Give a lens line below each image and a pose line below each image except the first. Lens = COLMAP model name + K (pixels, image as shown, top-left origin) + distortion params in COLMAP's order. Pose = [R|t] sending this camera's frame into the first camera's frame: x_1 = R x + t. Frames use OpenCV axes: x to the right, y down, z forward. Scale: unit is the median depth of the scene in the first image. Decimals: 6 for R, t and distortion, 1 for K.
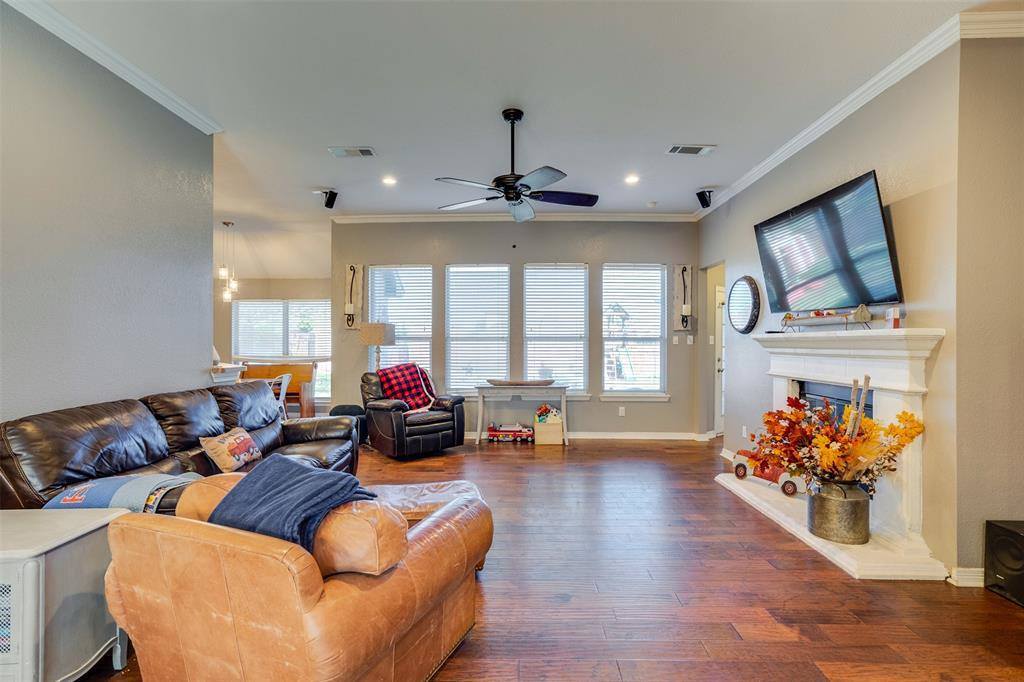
lens RADIAL K [[478.5, 0, 509.4], [0, 478.5, 340.1], [0, 0, 1]] dist [0.000268, 0.000873]
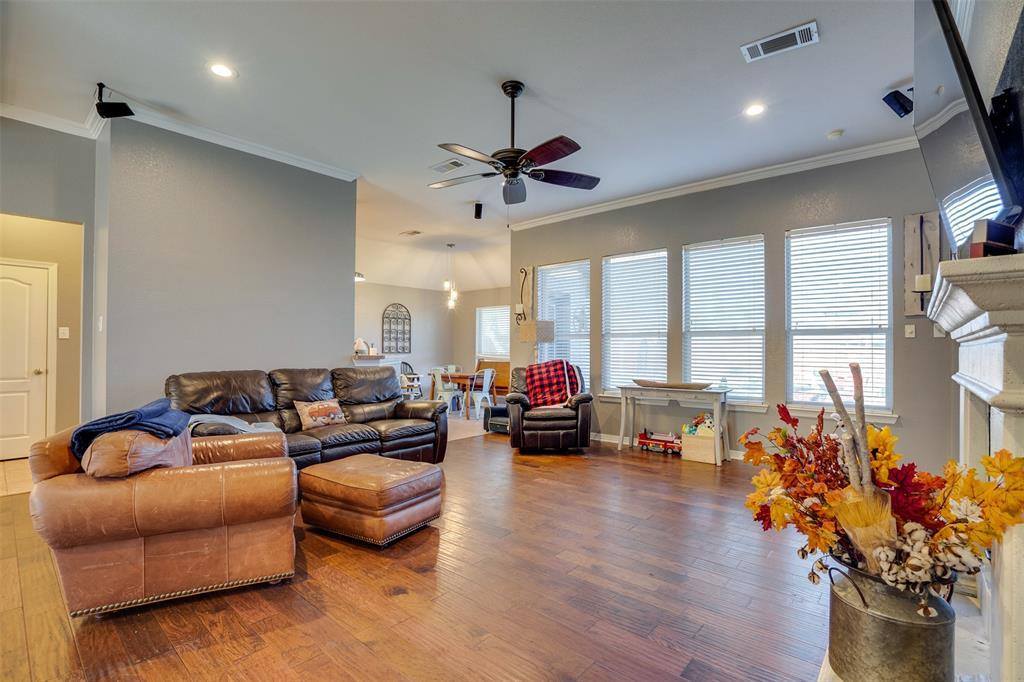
lens RADIAL K [[480.8, 0, 512.0], [0, 480.8, 341.0], [0, 0, 1]] dist [-0.067148, 0.046304]
pose [[0.769279, -0.010162, -0.638832, 0.353949], [-0.000718, 0.999859, -0.016769, 0.026214], [0.638912, 0.013359, 0.769164, 0.169908]]
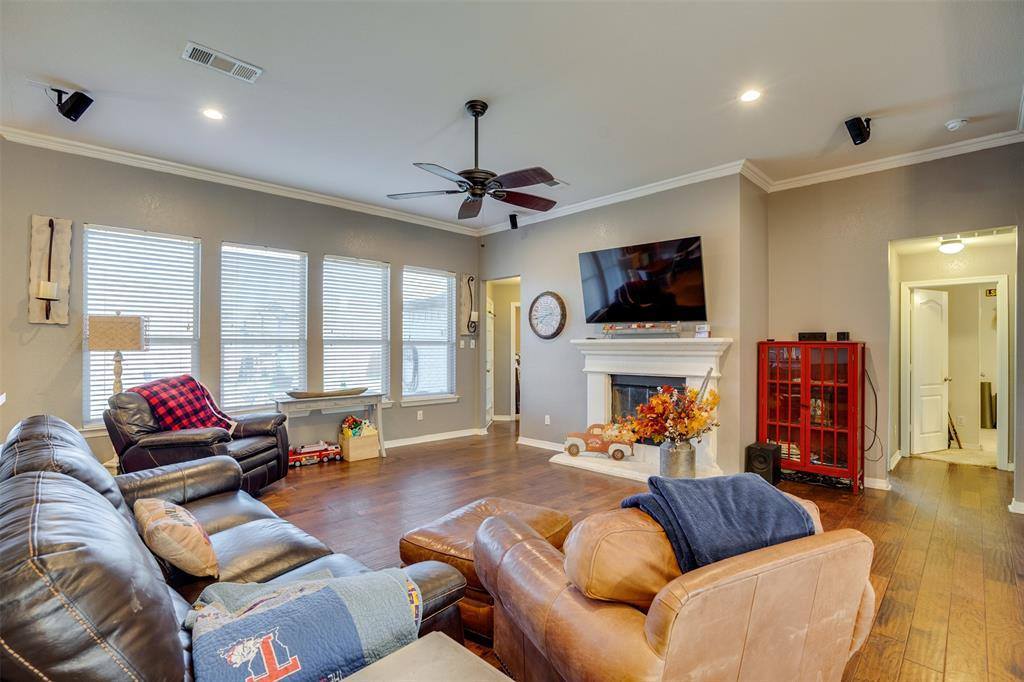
lens RADIAL K [[480.8, 0, 512.0], [0, 480.8, 341.0], [0, 0, 1]] dist [-0.067148, 0.046304]
pose [[0.697585, 0.007643, 0.716461, -0.364980], [-0.004190, 0.999970, -0.006588, -0.000015], [-0.716490, 0.001593, 0.697596, 0.173400]]
